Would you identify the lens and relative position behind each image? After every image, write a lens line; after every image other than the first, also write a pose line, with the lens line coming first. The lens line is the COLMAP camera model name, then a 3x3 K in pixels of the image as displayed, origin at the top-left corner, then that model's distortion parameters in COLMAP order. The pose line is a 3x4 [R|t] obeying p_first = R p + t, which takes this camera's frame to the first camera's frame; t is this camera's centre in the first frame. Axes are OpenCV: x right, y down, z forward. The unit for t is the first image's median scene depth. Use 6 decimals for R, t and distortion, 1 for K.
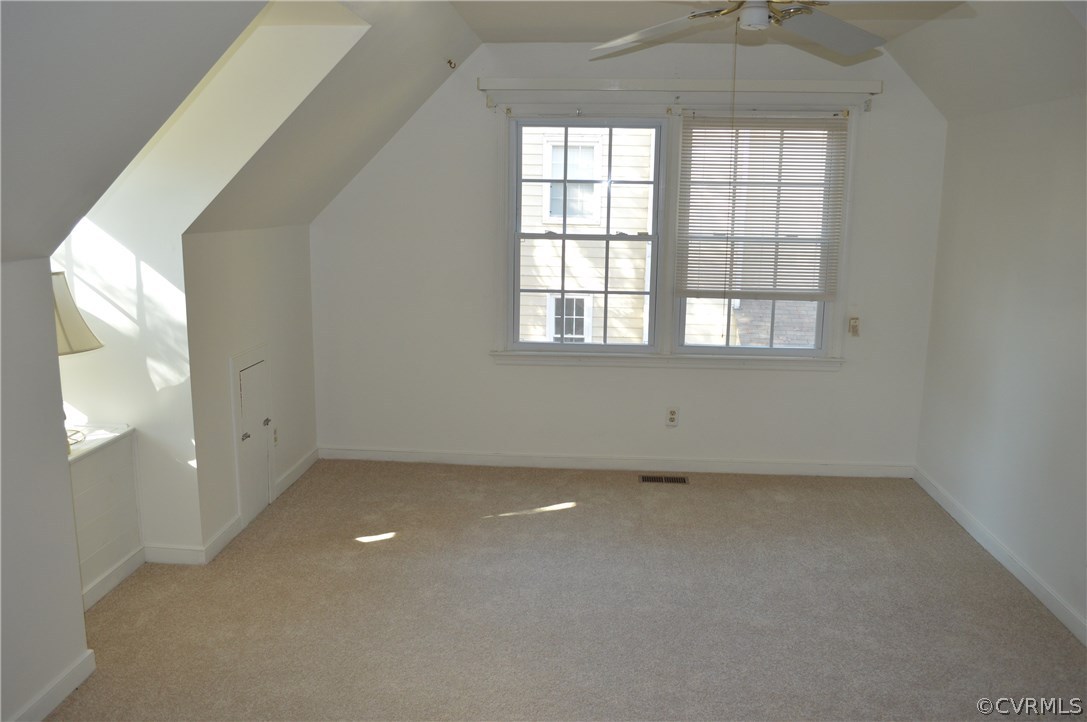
lens RADIAL K [[866.9, 0, 544.1], [0, 866.9, 362.3], [0, 0, 1]] dist [-0.083220, 0.012215]
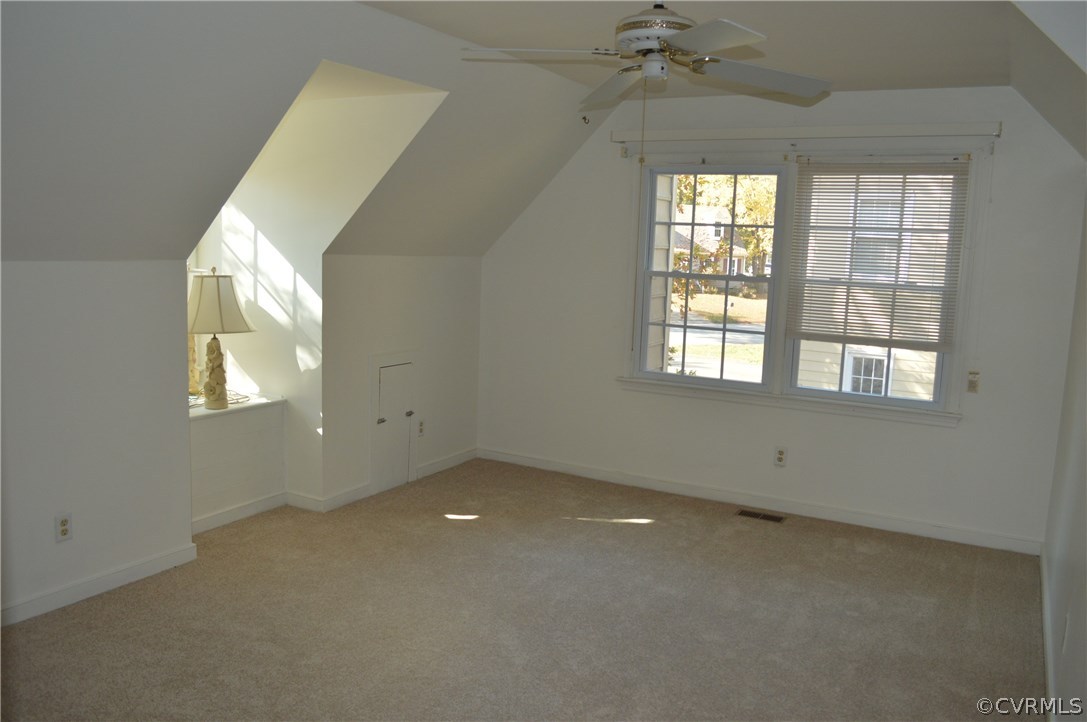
lens RADIAL K [[866.9, 0, 537.6], [0, 866.9, 358.6], [0, 0, 1]] dist [-0.083220, 0.012215]
pose [[0.905061, 0.076589, -0.418329, 0.327769], [-0.104885, 0.993464, -0.045034, 0.026344], [0.412145, 0.084635, 0.907179, -0.041684]]
